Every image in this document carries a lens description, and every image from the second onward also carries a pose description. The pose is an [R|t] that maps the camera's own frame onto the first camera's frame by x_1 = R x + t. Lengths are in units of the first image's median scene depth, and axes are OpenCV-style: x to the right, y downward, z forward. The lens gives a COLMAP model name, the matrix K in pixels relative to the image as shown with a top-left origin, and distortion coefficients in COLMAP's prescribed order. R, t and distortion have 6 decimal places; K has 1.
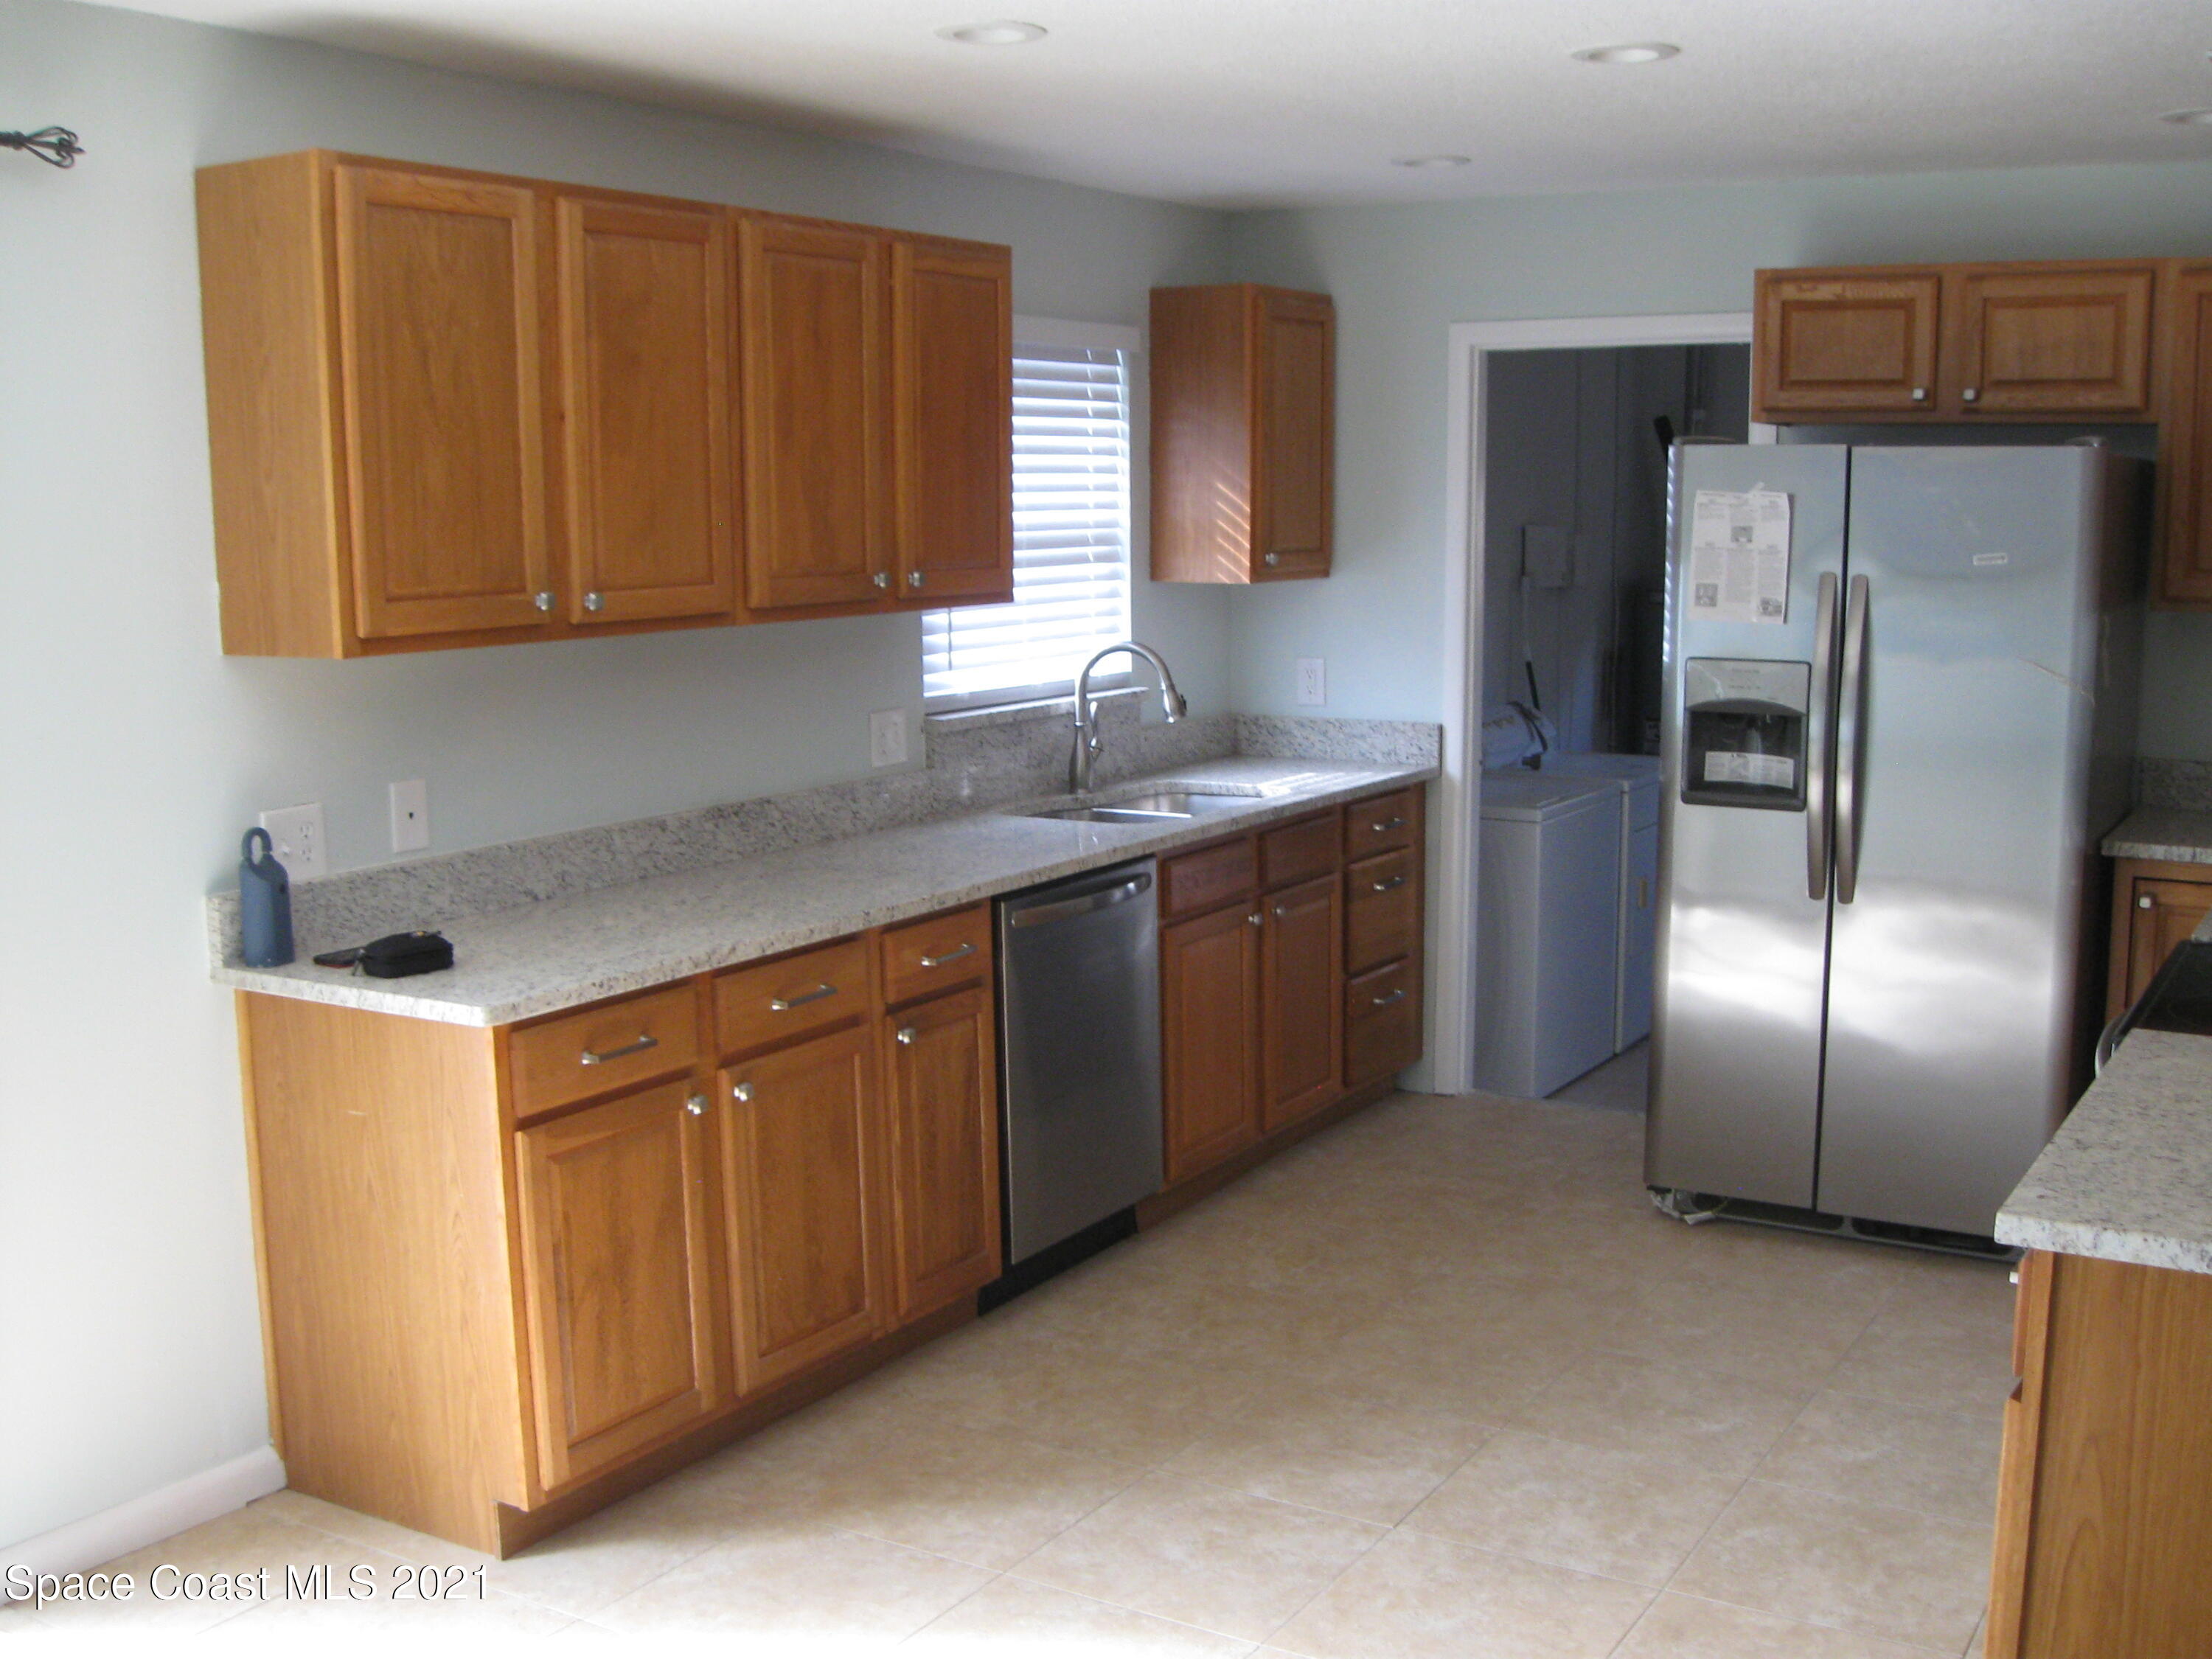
lens RADIAL K [[2264.3, 0, 1172.3], [0, 2264.3, 808.2], [0, 0, 1]] dist [-0.105195, 0.000000]
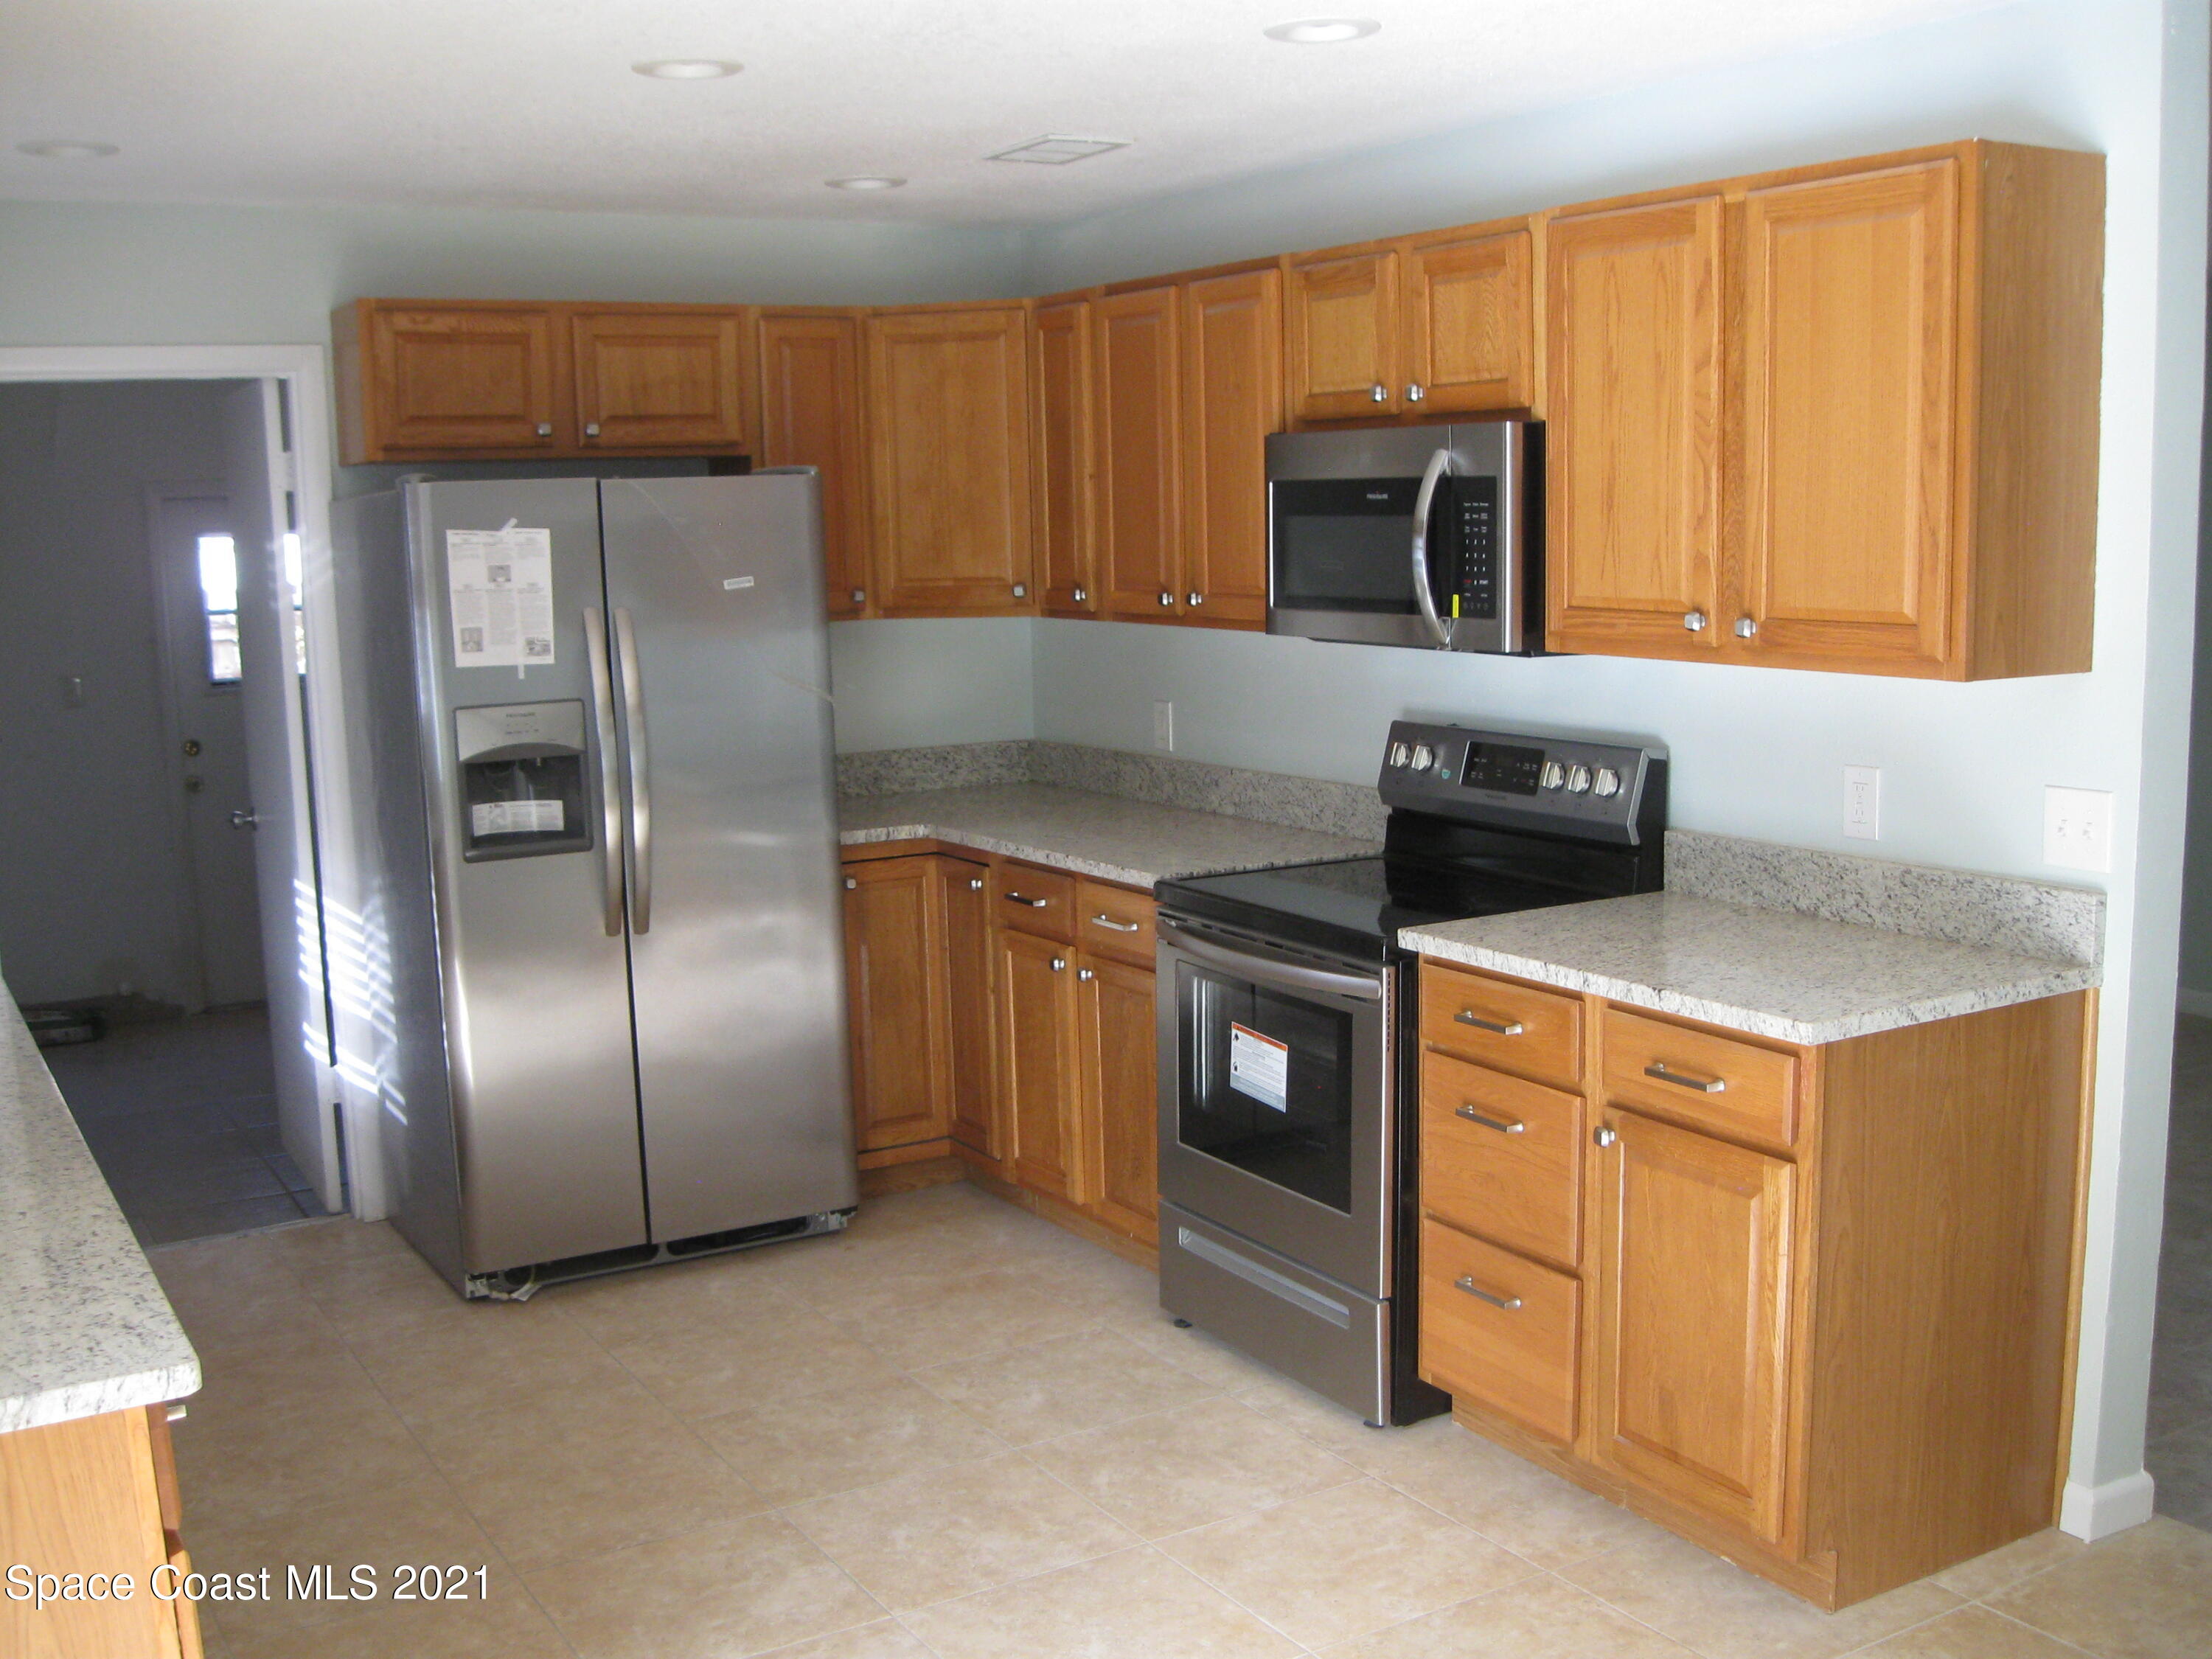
lens RADIAL K [[2264.3, 0, 1105.8], [0, 2264.3, 833.6], [0, 0, 1]] dist [-0.105195, 0.000000]
pose [[0.495248, -0.133202, 0.858479, -0.447468], [0.146566, 0.986822, 0.068563, -0.039765], [-0.856299, 0.091869, 0.508245, 0.298789]]
